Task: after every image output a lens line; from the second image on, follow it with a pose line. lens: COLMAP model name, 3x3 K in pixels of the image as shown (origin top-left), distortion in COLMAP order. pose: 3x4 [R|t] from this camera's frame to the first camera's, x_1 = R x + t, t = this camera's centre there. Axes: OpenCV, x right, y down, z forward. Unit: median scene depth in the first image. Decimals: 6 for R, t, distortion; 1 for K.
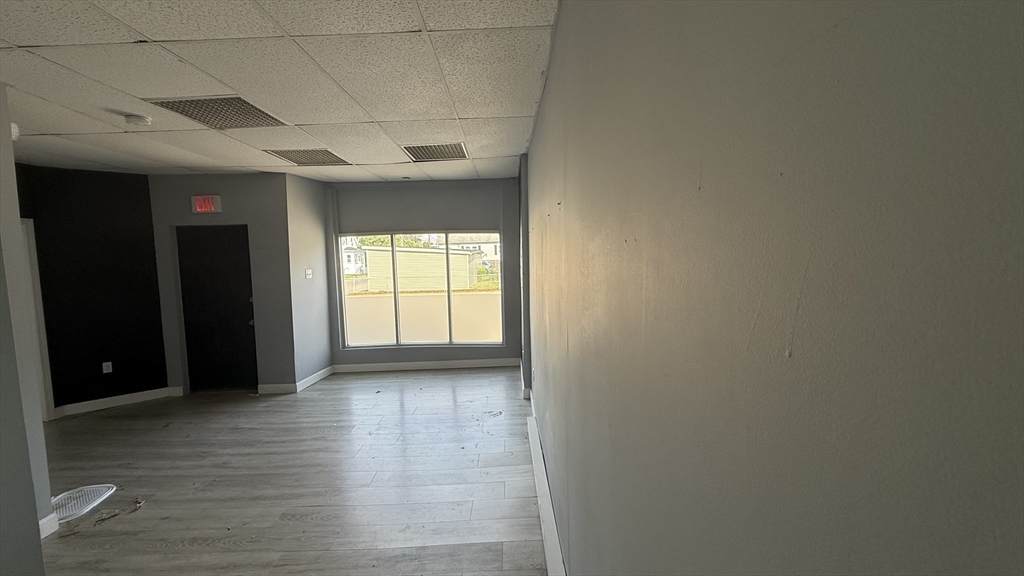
lens RADIAL K [[405.9, 0, 509.0], [0, 405.9, 286.4], [0, 0, 1]] dist [-0.001436, 0.000209]
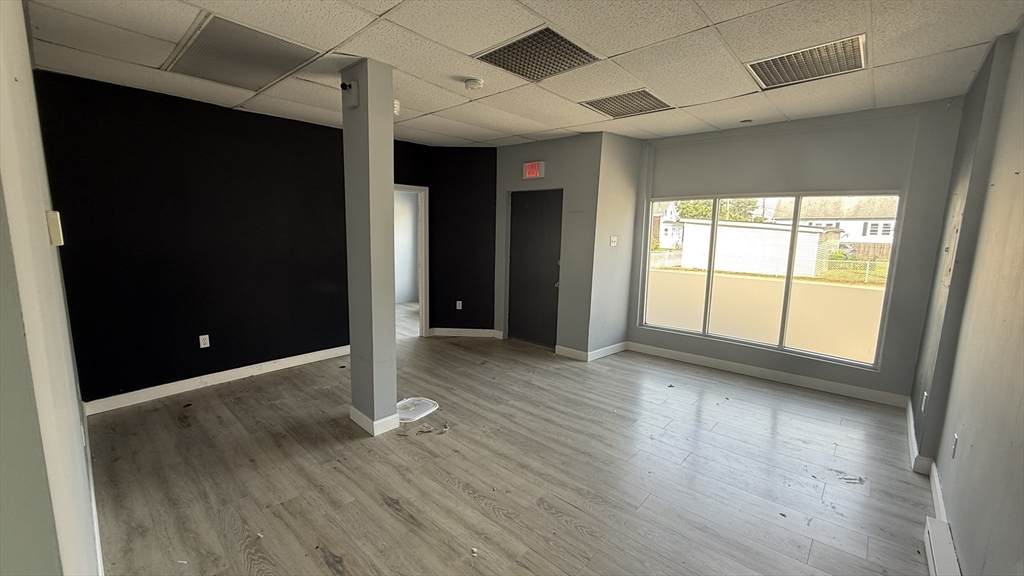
lens RADIAL K [[405.9, 0, 506.4], [0, 405.9, 287.9], [0, 0, 1]] dist [-0.001436, 0.000209]
pose [[0.731840, 0.135491, -0.667871, -0.040804], [-0.090502, 0.990679, 0.101809, 0.003558], [0.675440, -0.014065, 0.737281, 0.163563]]
